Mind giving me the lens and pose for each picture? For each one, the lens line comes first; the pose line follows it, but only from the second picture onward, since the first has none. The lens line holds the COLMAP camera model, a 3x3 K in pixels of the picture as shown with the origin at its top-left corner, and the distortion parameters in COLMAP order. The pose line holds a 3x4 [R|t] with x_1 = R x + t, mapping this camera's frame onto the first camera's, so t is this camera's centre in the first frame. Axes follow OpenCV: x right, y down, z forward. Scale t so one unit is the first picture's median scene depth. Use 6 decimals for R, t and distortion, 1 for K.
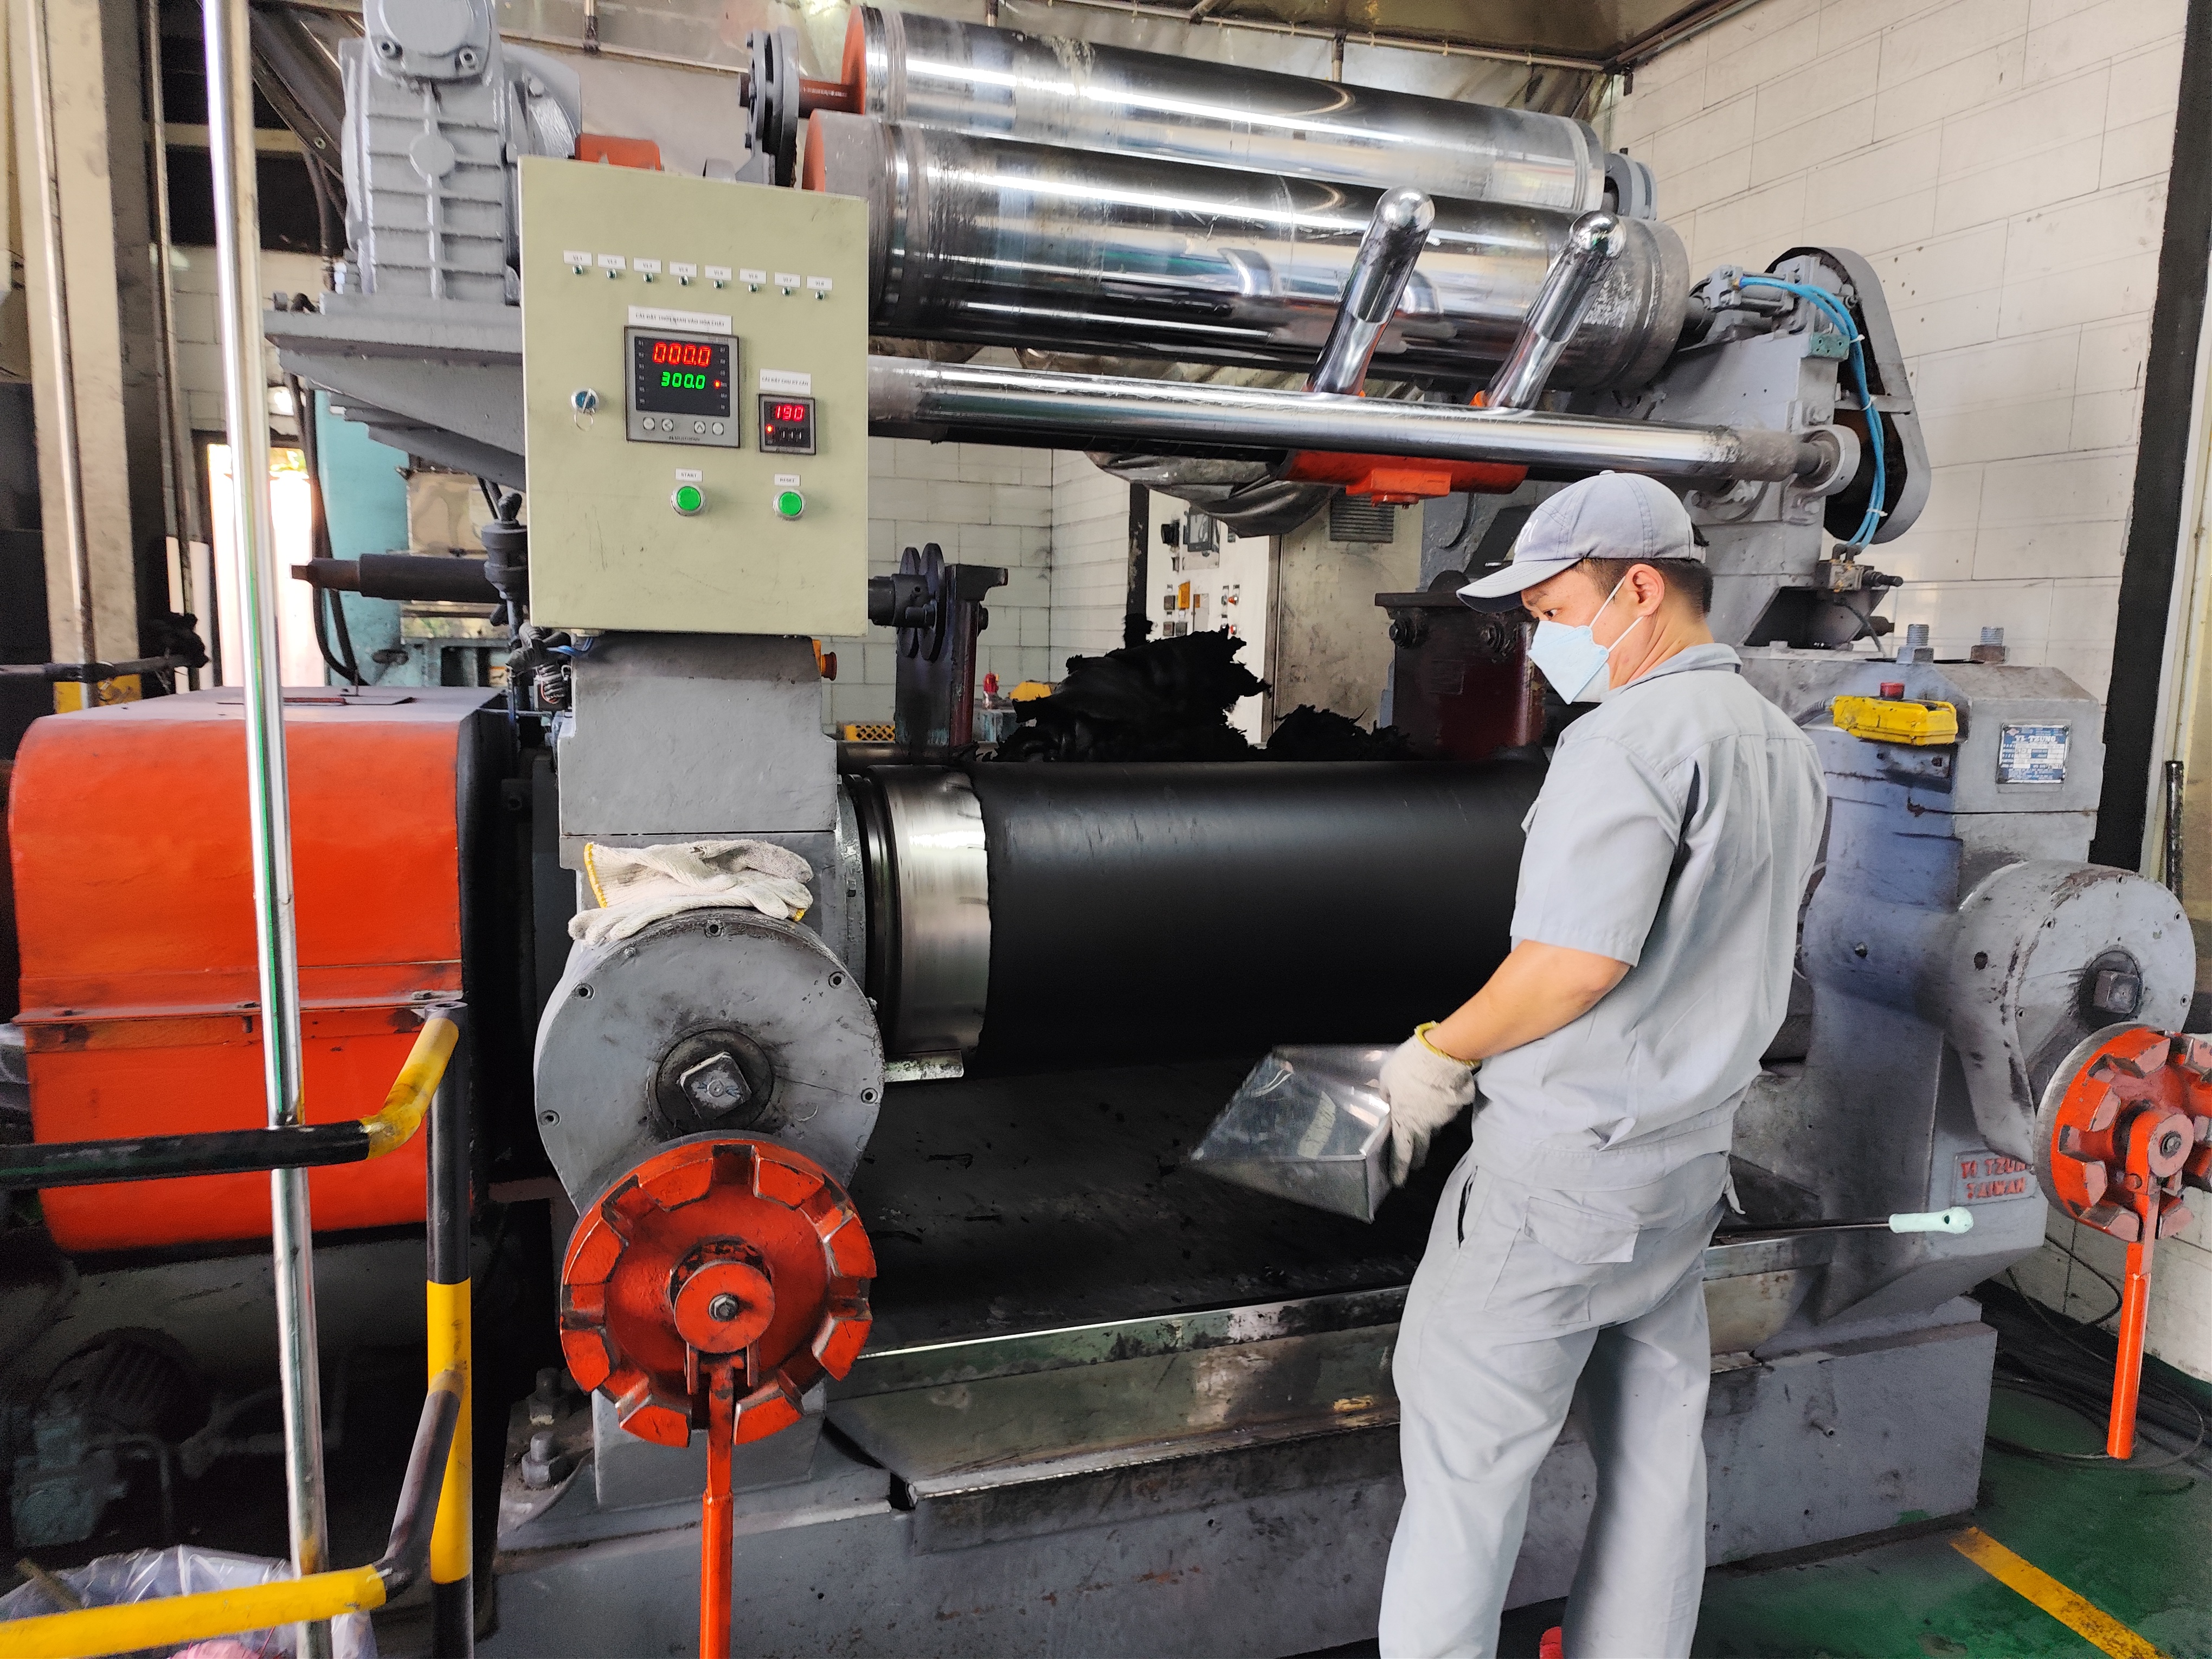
lens RADIAL K [[1503.1, 0, 1129.0], [0, 1503.1, 829.2], [0, 0, 1]] dist [0.016139, -0.024278]
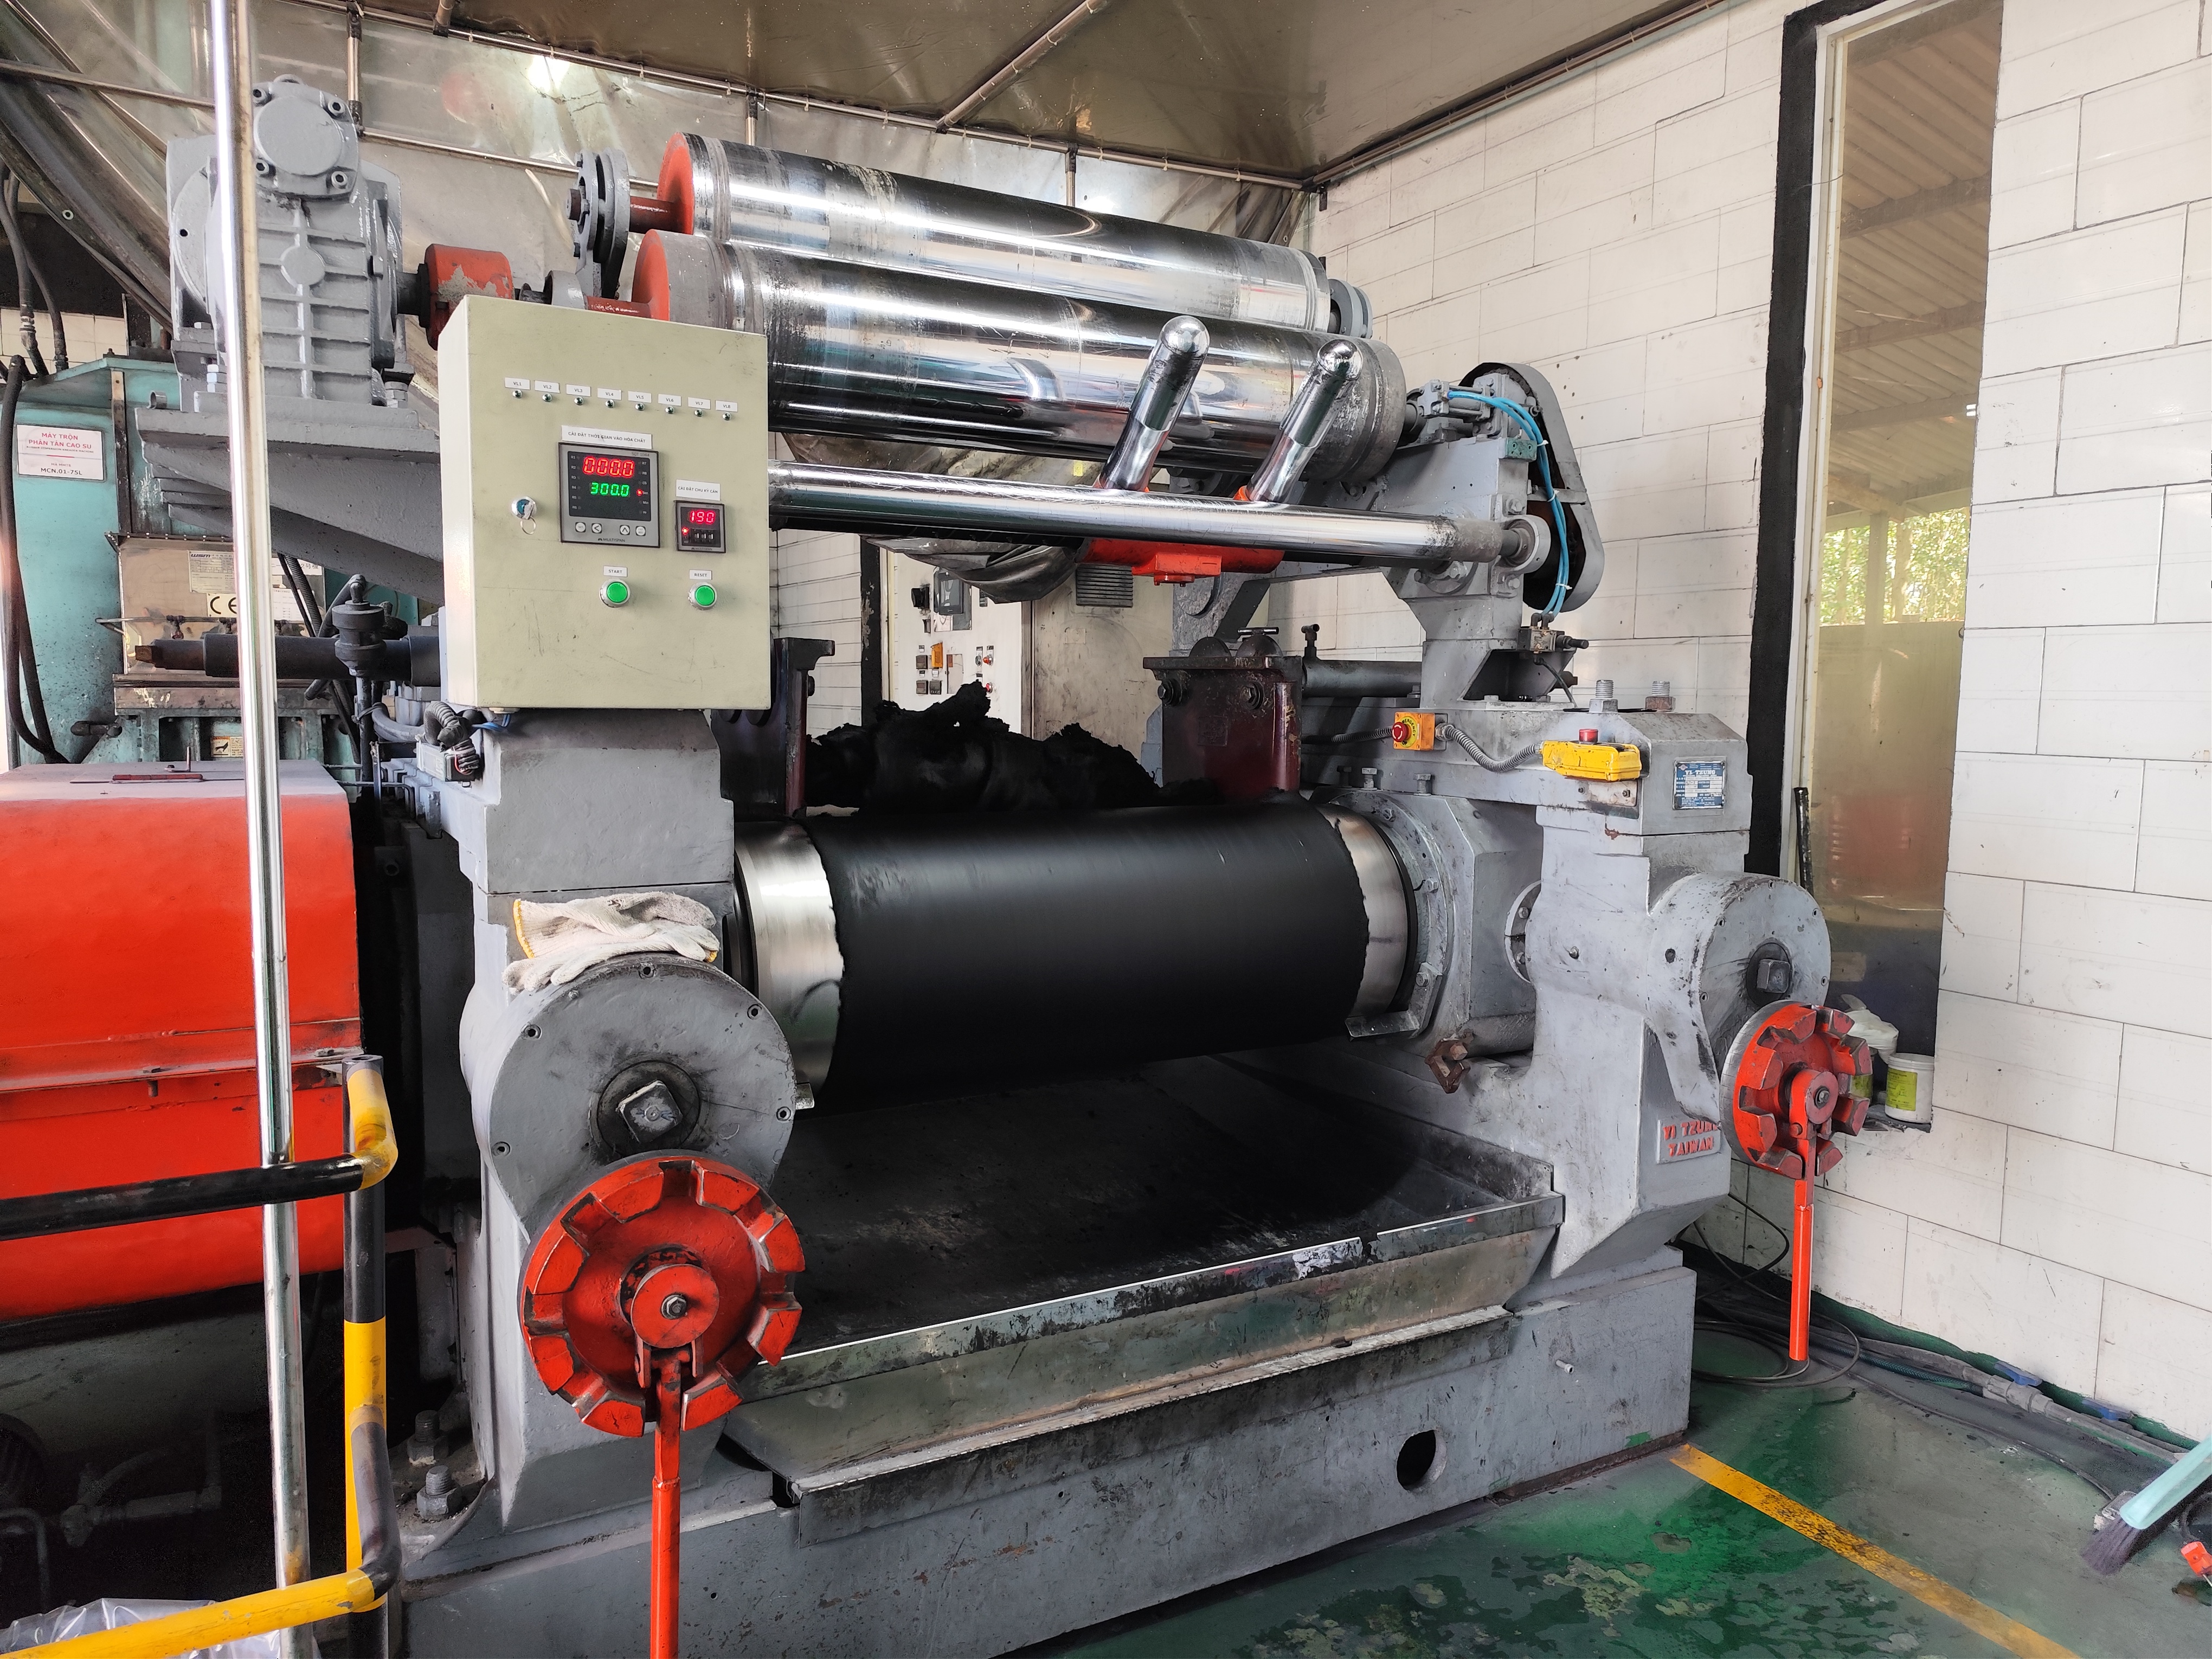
lens RADIAL K [[1503.1, 0, 1091.0], [0, 1503.1, 807.0], [0, 0, 1]] dist [0.016139, -0.024278]
pose [[0.984861, -0.028426, 0.171002, -0.095137], [0.036726, 0.998286, -0.045575, 0.005324], [-0.169413, 0.051165, 0.984216, -0.117621]]
